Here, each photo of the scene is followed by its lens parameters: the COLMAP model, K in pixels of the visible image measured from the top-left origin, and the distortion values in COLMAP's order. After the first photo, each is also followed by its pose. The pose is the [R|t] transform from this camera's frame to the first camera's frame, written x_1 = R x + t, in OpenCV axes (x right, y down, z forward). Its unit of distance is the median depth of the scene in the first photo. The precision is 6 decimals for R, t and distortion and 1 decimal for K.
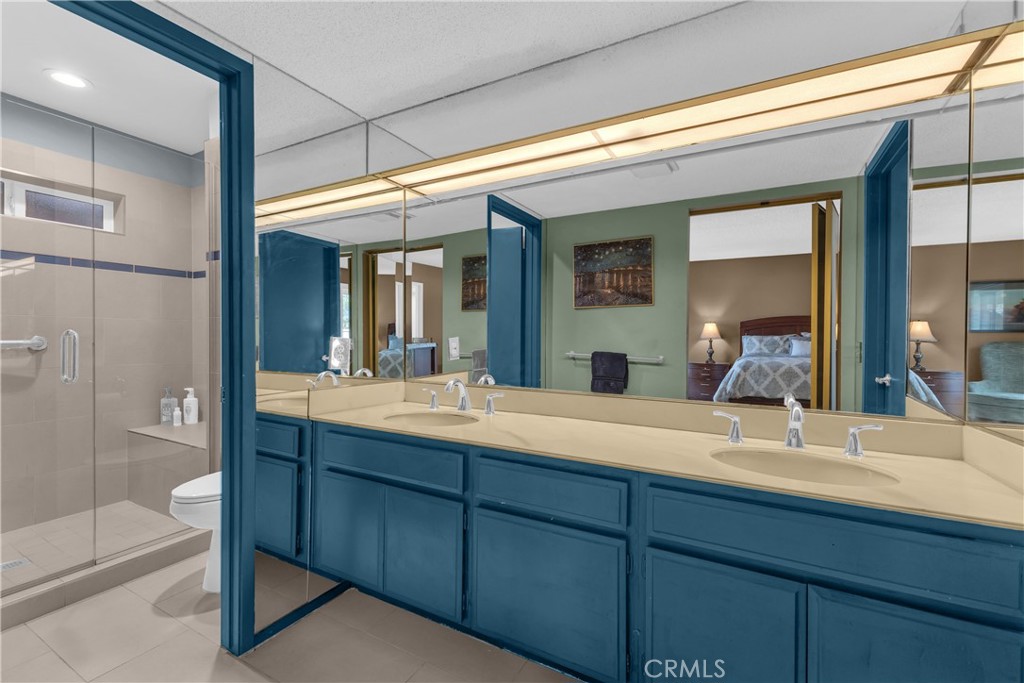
lens RADIAL K [[439.4, 0, 516.4], [0, 439.4, 338.8], [0, 0, 1]] dist [0.000411, 0.000824]
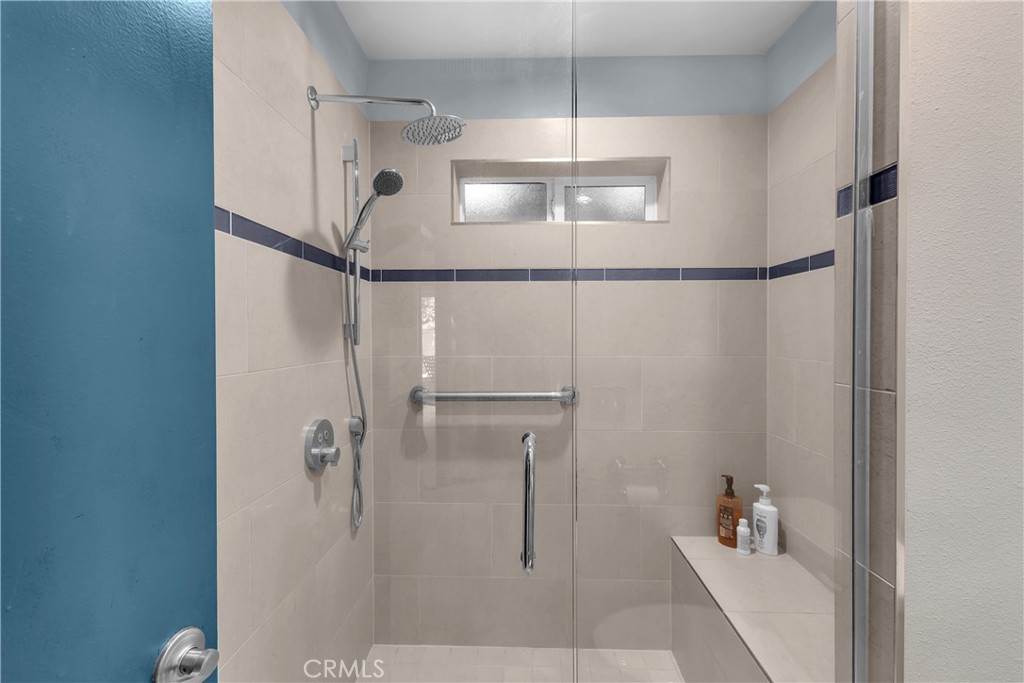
lens RADIAL K [[439.4, 0, 516.8], [0, 439.4, 340.1], [0, 0, 1]] dist [0.000411, 0.000824]
pose [[0.442528, 0.007799, -0.896721, -0.409265], [-0.002227, 0.999969, 0.007598, -0.069843], [0.896752, -0.001365, 0.442531, 0.508866]]
